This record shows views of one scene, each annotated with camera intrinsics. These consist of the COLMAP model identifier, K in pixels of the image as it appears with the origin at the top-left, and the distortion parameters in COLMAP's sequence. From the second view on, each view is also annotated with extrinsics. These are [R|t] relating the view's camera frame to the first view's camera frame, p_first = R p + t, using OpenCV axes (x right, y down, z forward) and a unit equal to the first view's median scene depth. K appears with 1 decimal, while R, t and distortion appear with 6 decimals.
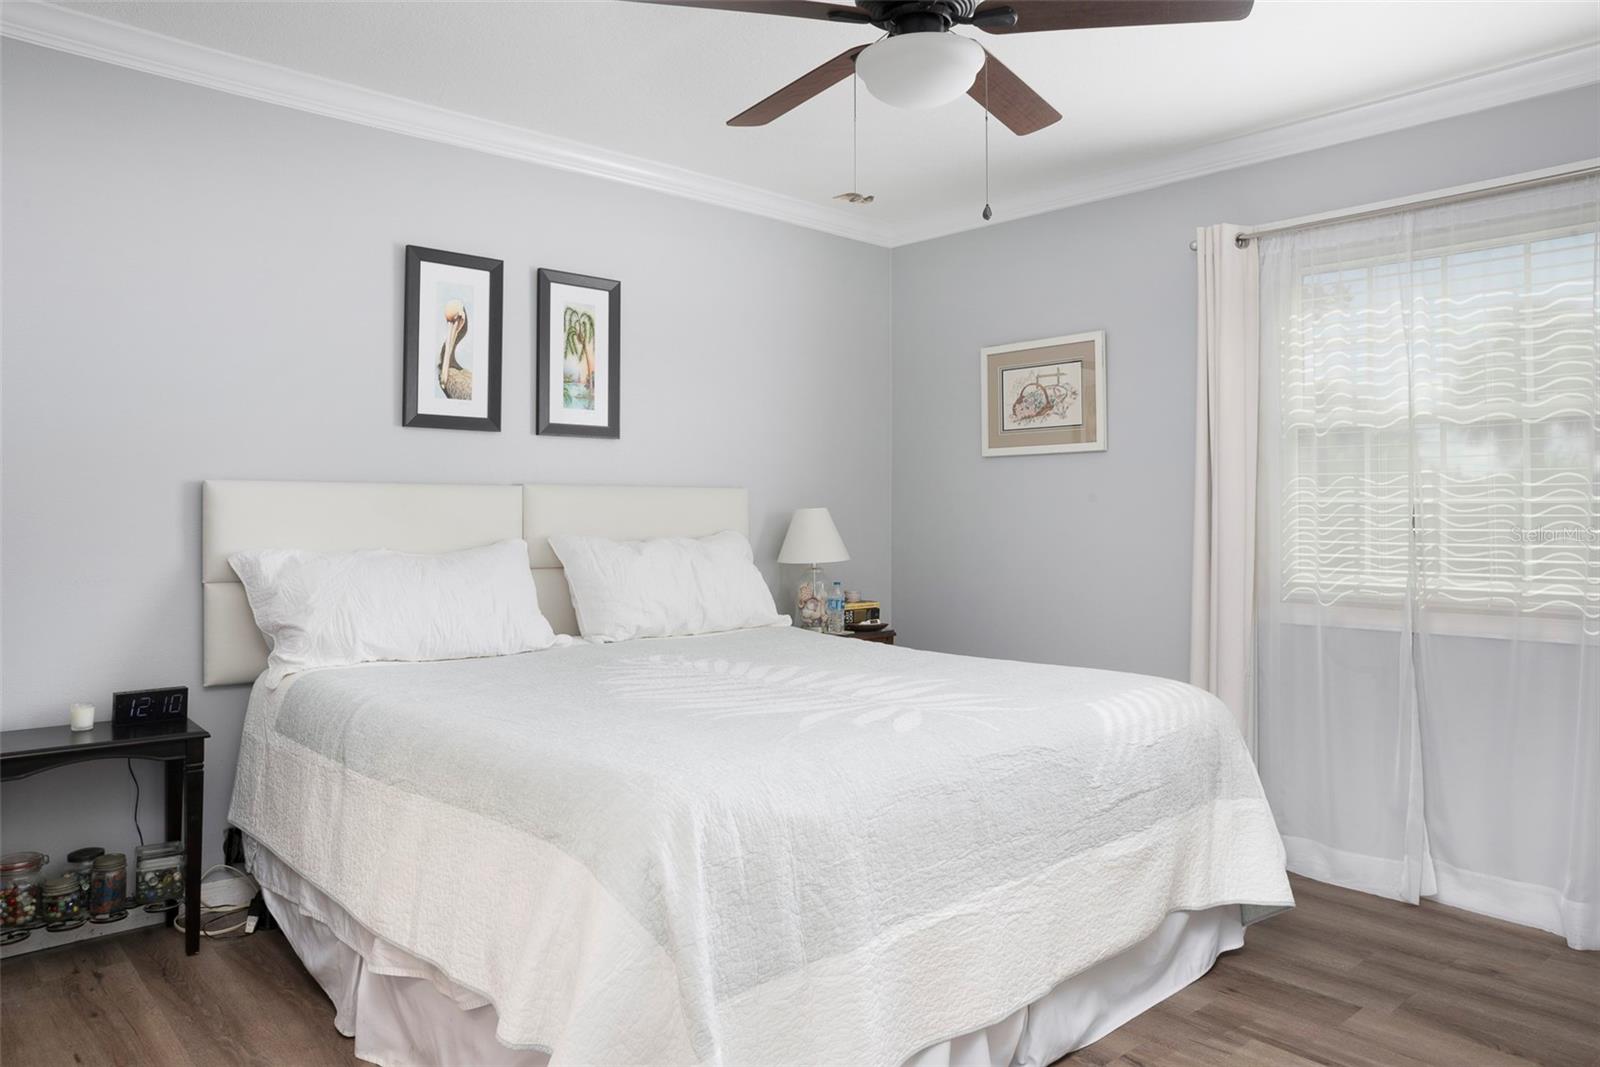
lens RADIAL K [[1074.4, 0, 798.2], [0, 1074.4, 531.8], [0, 0, 1]] dist [-0.060618, 0.039408]
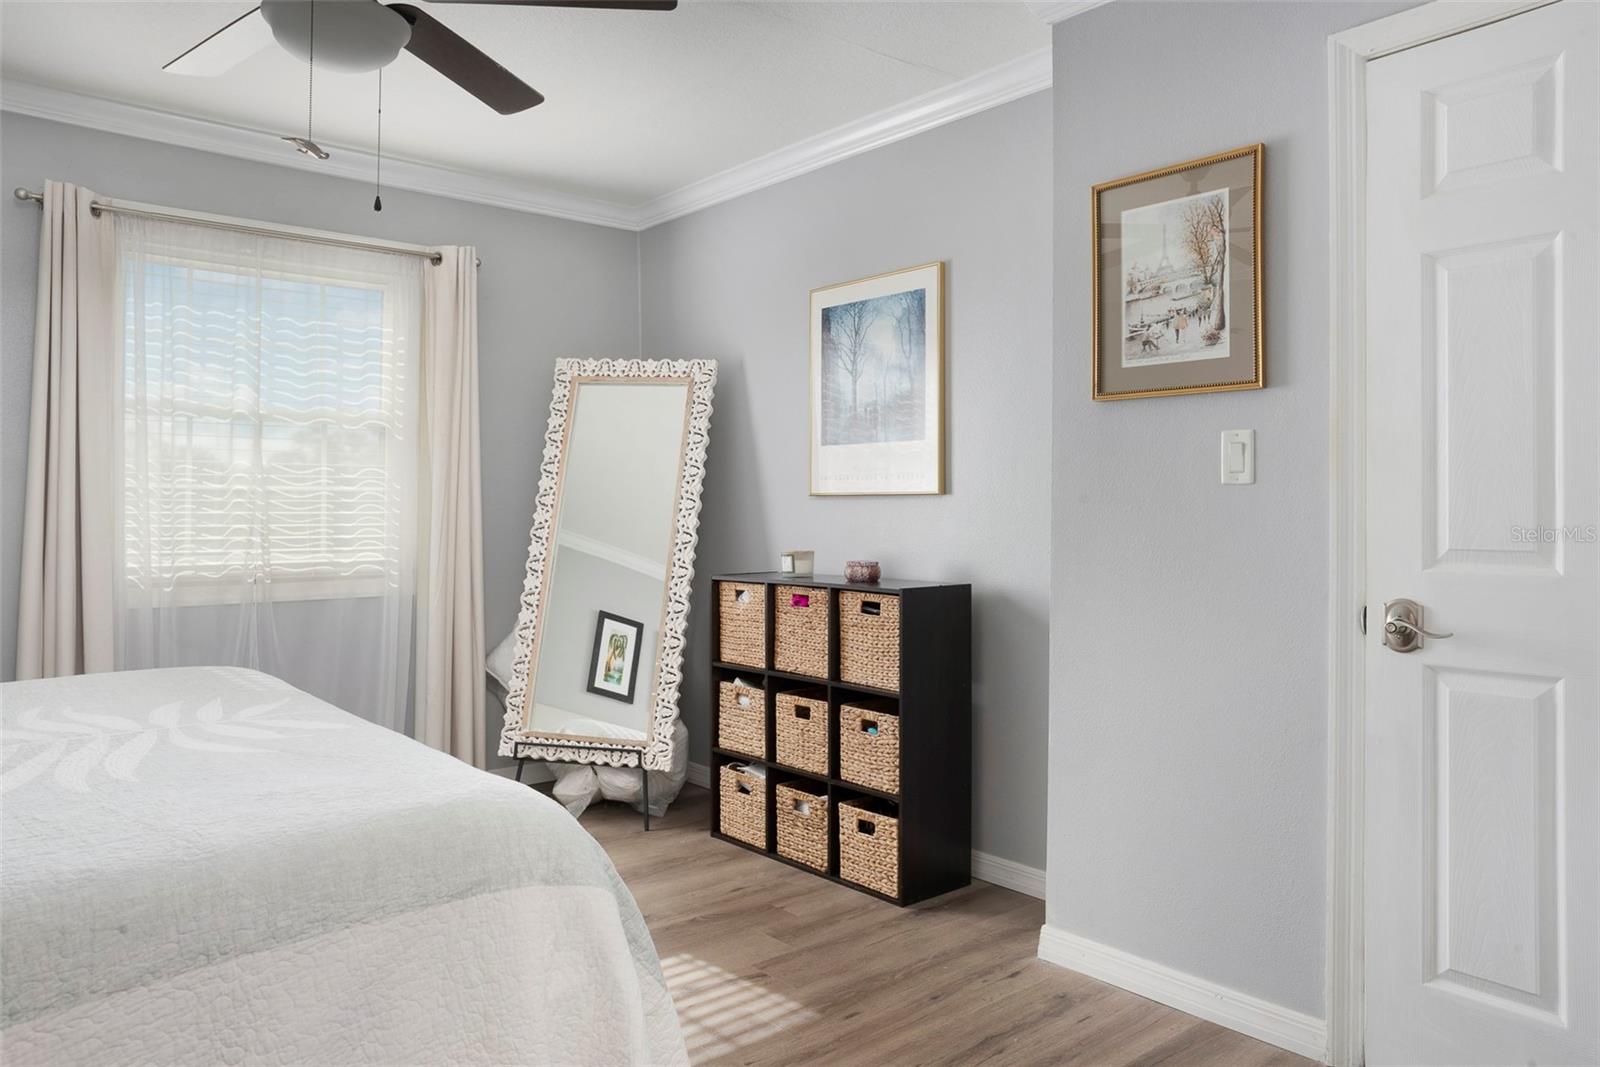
lens RADIAL K [[1074.4, 0, 797.8], [0, 1074.4, 521.5], [0, 0, 1]] dist [-0.060618, 0.039408]
pose [[0.016743, -0.023605, 0.999581, -0.556890], [0.011048, 0.999665, 0.023422, -0.013393], [-0.999799, 0.010651, 0.016999, 0.392385]]
